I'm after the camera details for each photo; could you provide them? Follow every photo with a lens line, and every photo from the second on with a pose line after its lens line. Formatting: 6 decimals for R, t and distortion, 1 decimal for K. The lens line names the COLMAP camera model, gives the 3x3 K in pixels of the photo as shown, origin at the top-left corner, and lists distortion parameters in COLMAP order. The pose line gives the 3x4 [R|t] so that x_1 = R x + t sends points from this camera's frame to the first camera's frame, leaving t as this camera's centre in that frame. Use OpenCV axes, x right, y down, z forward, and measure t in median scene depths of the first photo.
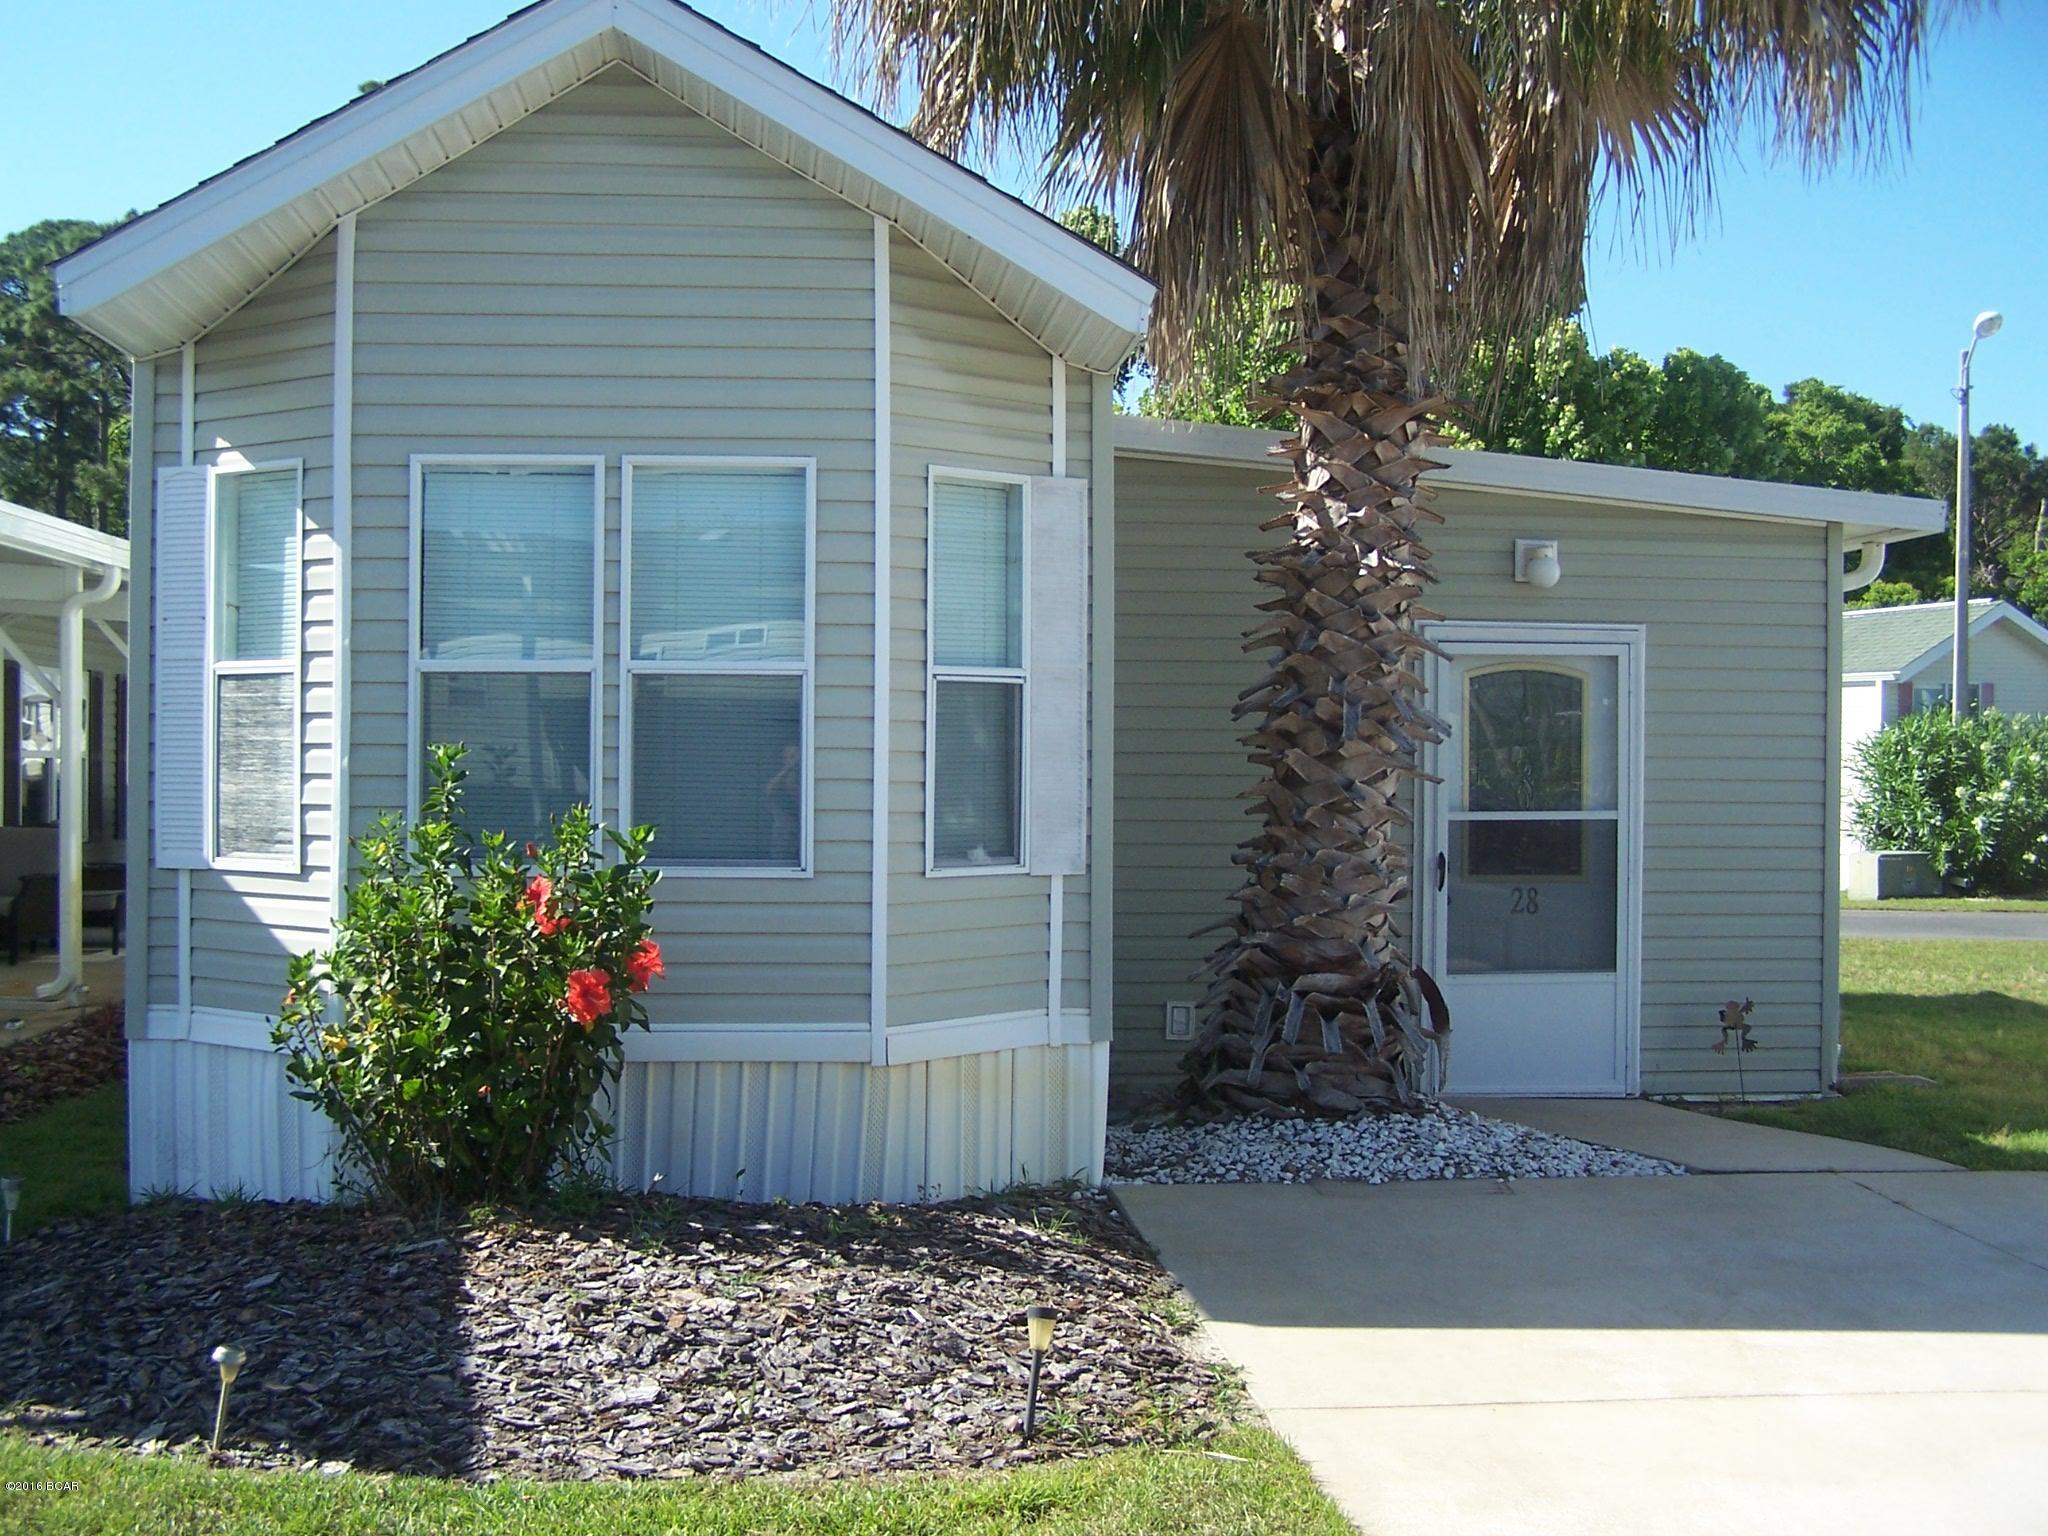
lens RADIAL K [[2326.7, 0, 956.7], [0, 2326.7, 752.6], [0, 0, 1]] dist [-0.182948, 0.320825]
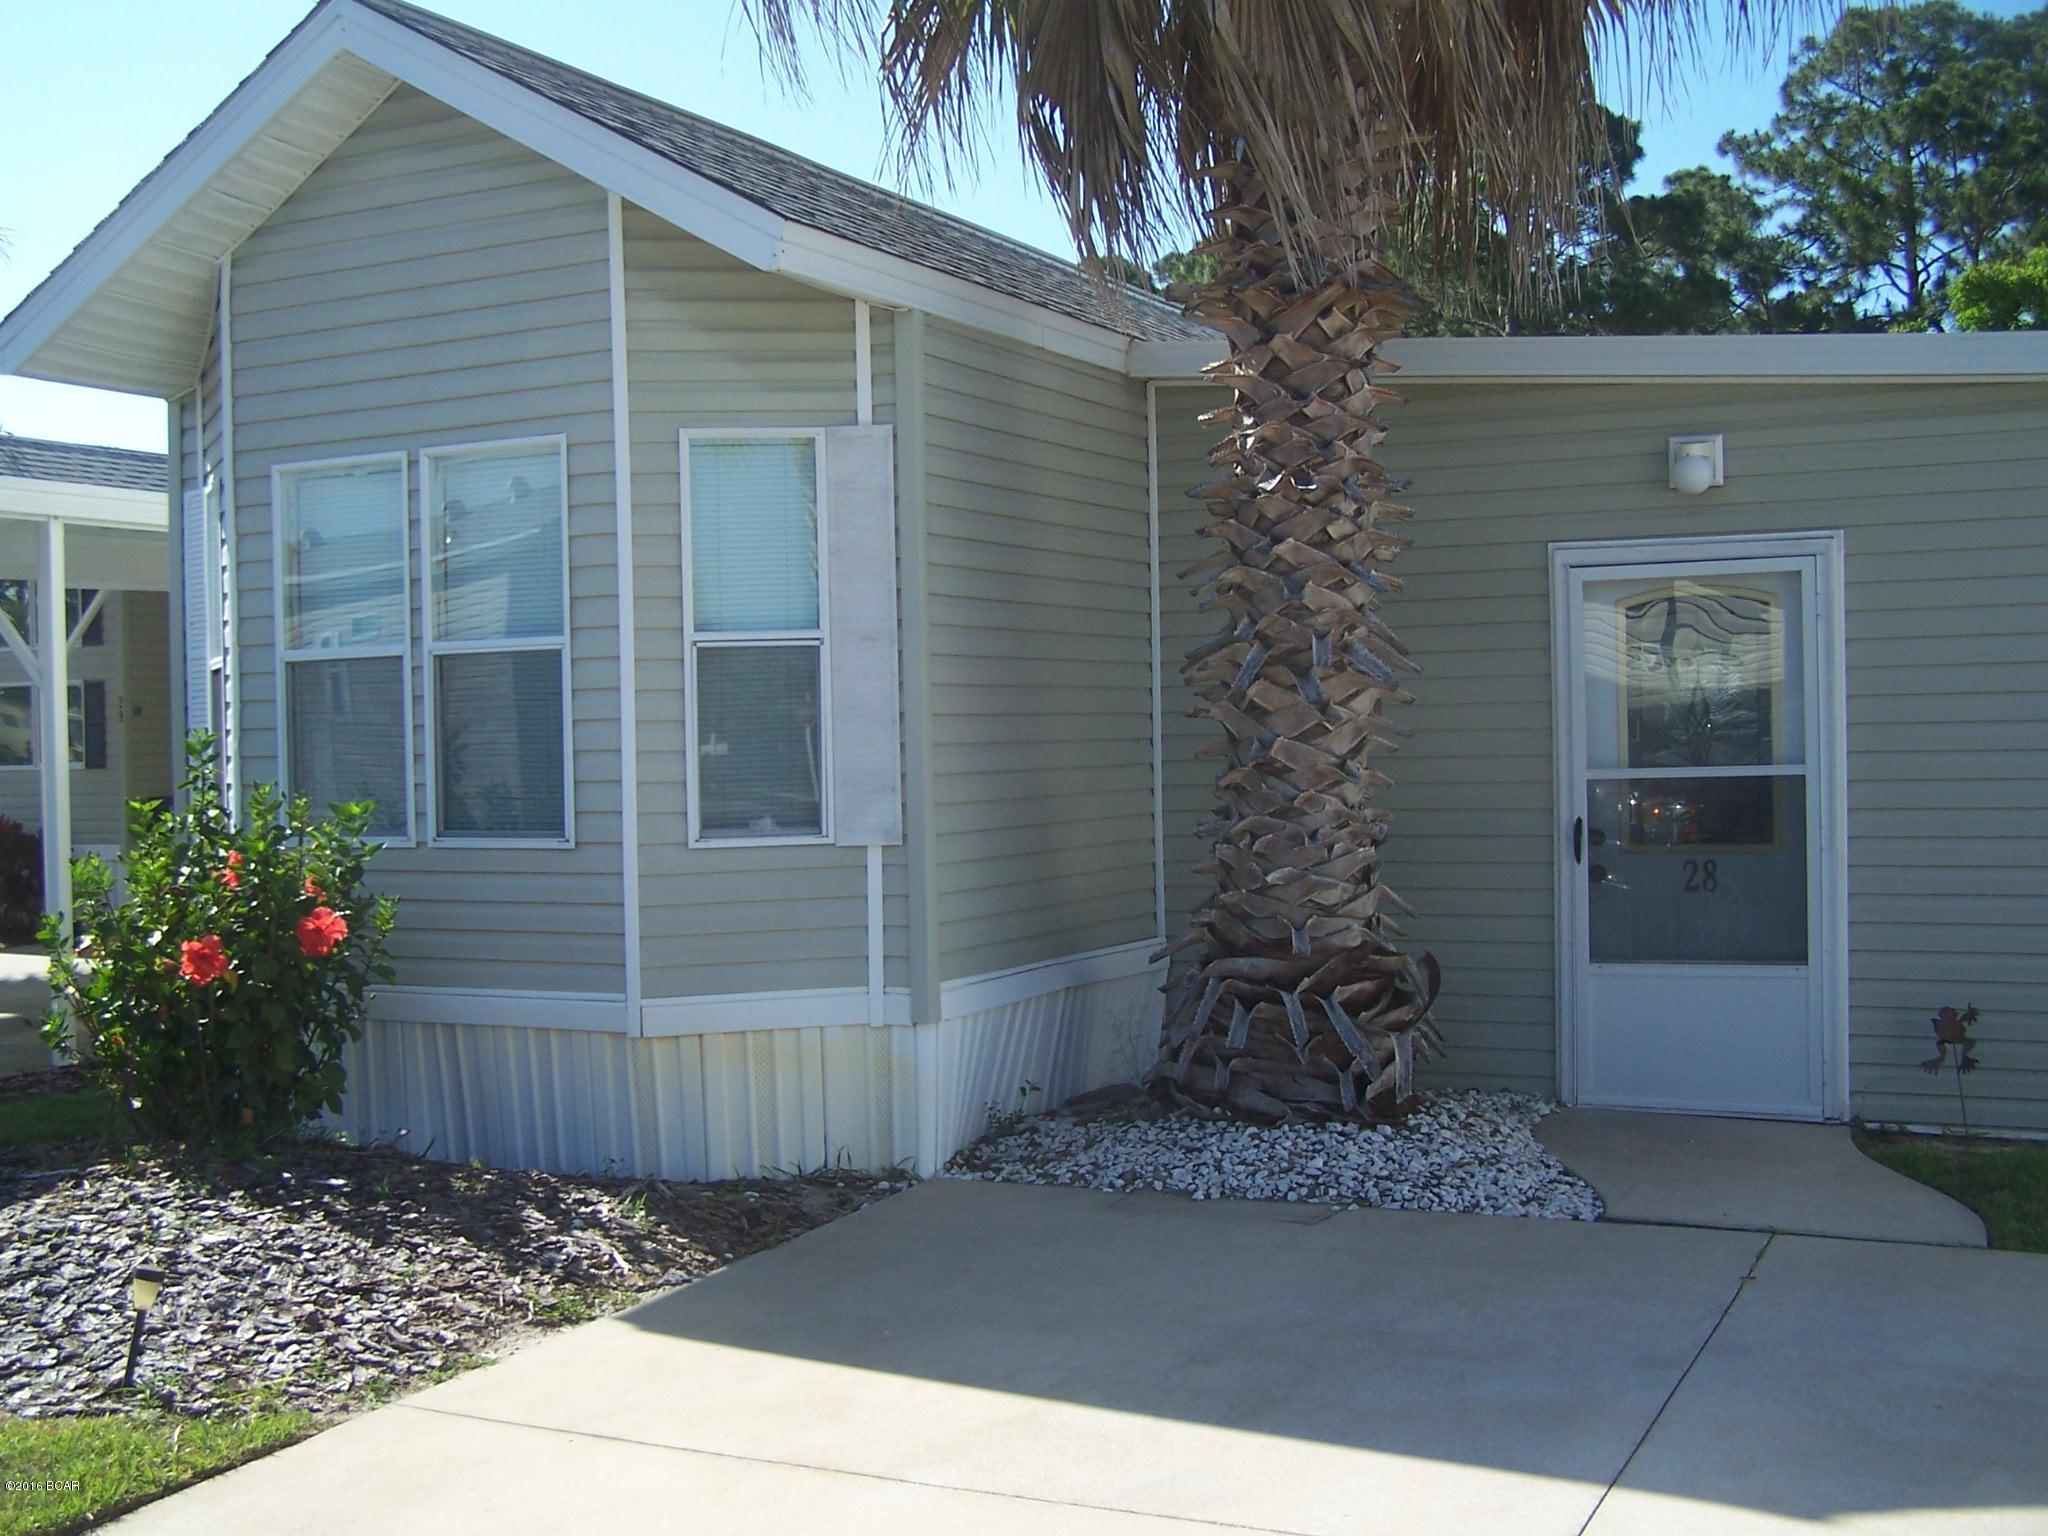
lens RADIAL K [[2326.7, 0, 956.7], [0, 2326.7, 752.6], [0, 0, 1]] dist [-0.182948, 0.320825]
pose [[0.855628, -0.021178, -0.517158, 0.569149], [0.028624, 0.999570, 0.006425, 0.009797], [0.516799, -0.020300, 0.855866, 0.210375]]
